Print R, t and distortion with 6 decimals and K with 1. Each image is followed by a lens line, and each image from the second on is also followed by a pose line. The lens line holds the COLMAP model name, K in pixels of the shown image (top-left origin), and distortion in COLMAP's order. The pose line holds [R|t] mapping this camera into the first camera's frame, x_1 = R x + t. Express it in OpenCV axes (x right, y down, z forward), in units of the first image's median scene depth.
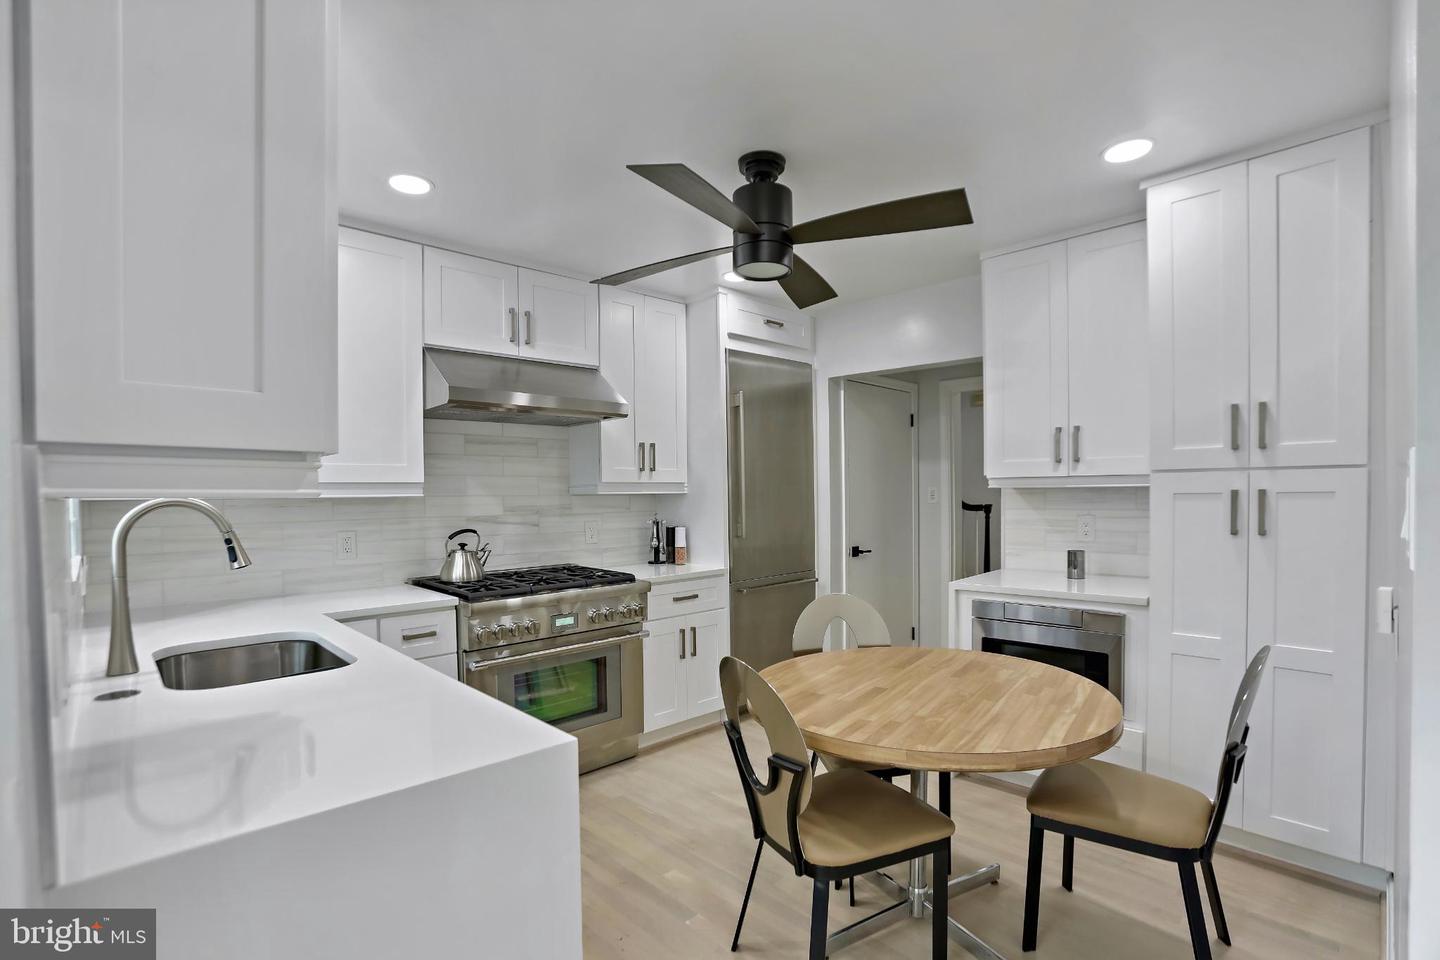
lens RADIAL K [[662.9, 0, 724.8], [0, 662.9, 477.5], [0, 0, 1]] dist [-0.073161, 0.026302]
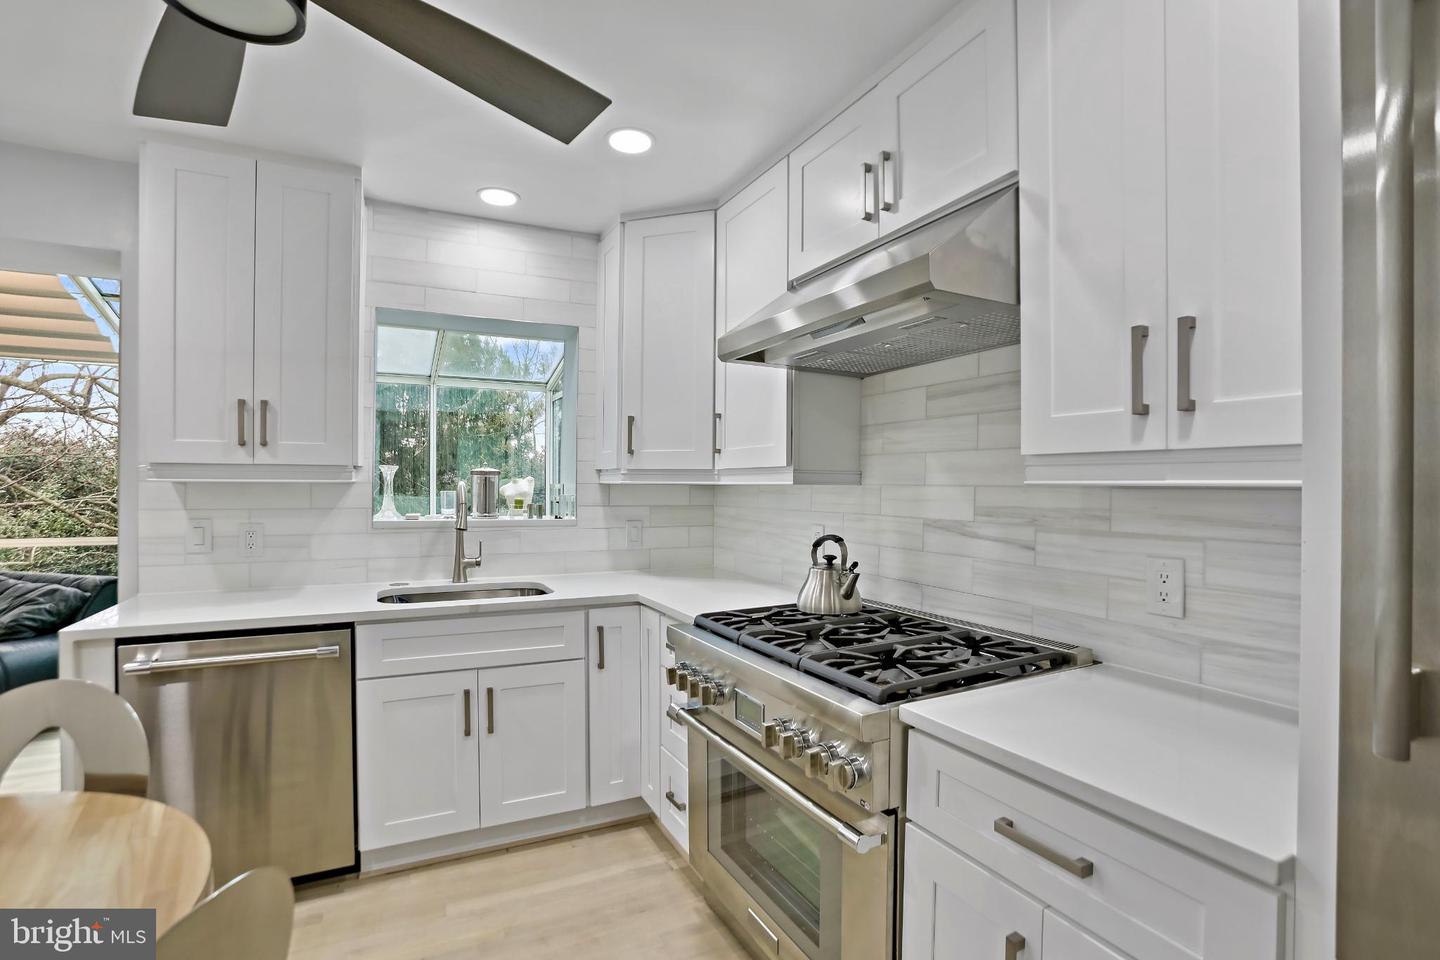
lens RADIAL K [[682.9, 0, 736.5], [0, 682.9, 490.5], [0, 0, 1]] dist [-0.072438, 0.029102]
pose [[-0.310907, 0.019937, -0.950231, 0.257656], [0.026530, 0.999572, 0.012291, 0.019355], [0.950070, -0.021388, -0.311303, 0.984103]]
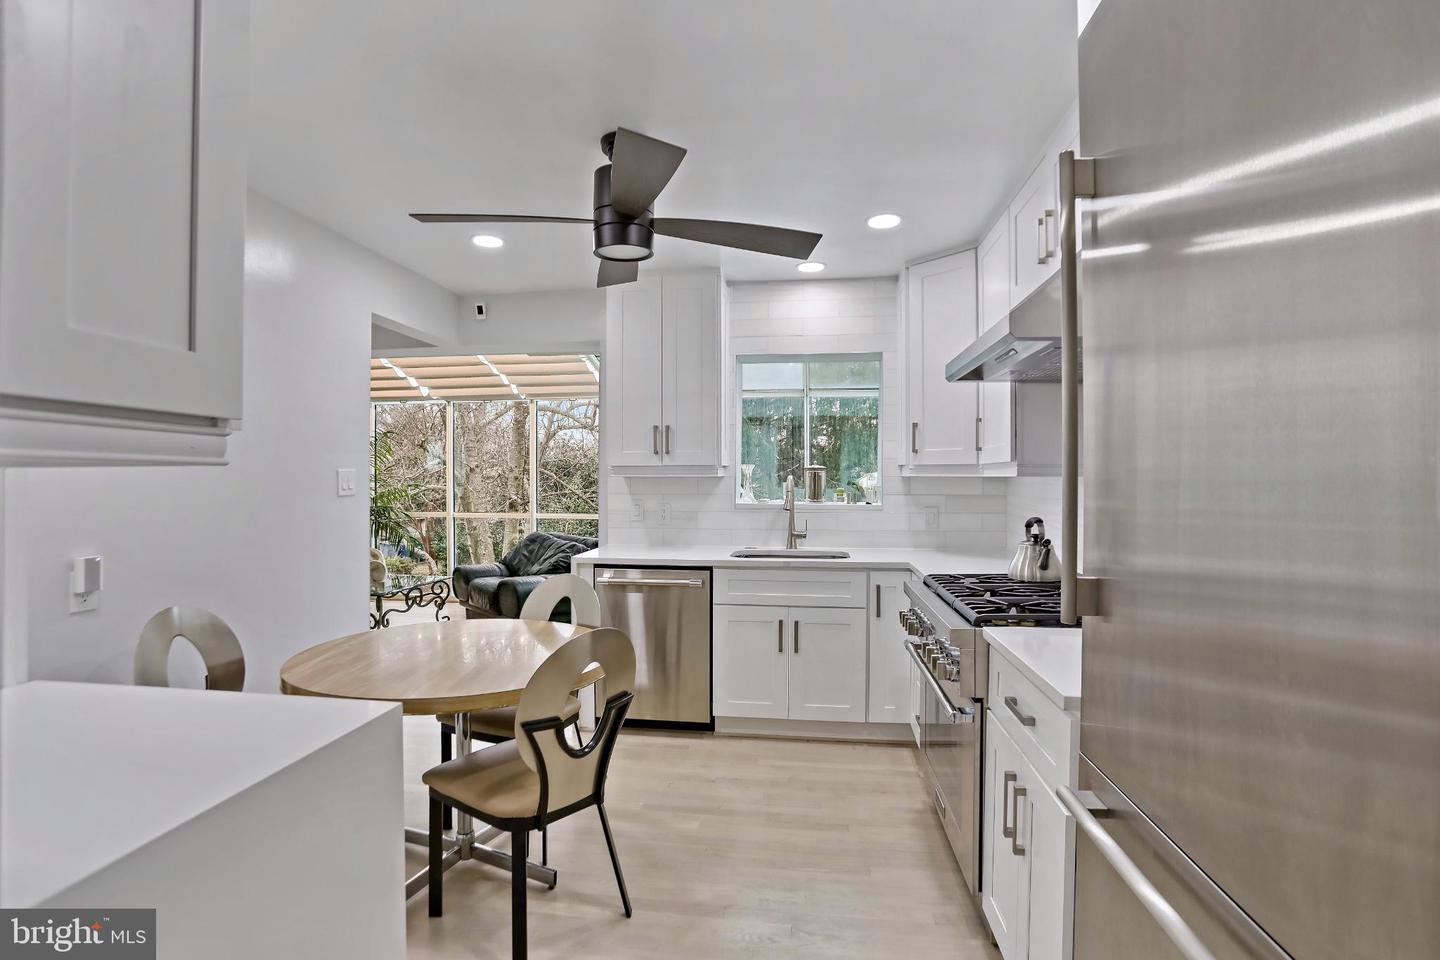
lens RADIAL K [[662.9, 0, 724.8], [0, 662.9, 477.5], [0, 0, 1]] dist [-0.073161, 0.026302]
pose [[-0.786707, 0.012164, -0.617207, 0.362411], [0.026843, 0.999534, -0.014516, 0.026672], [0.616743, -0.027987, -0.786667, 1.234538]]
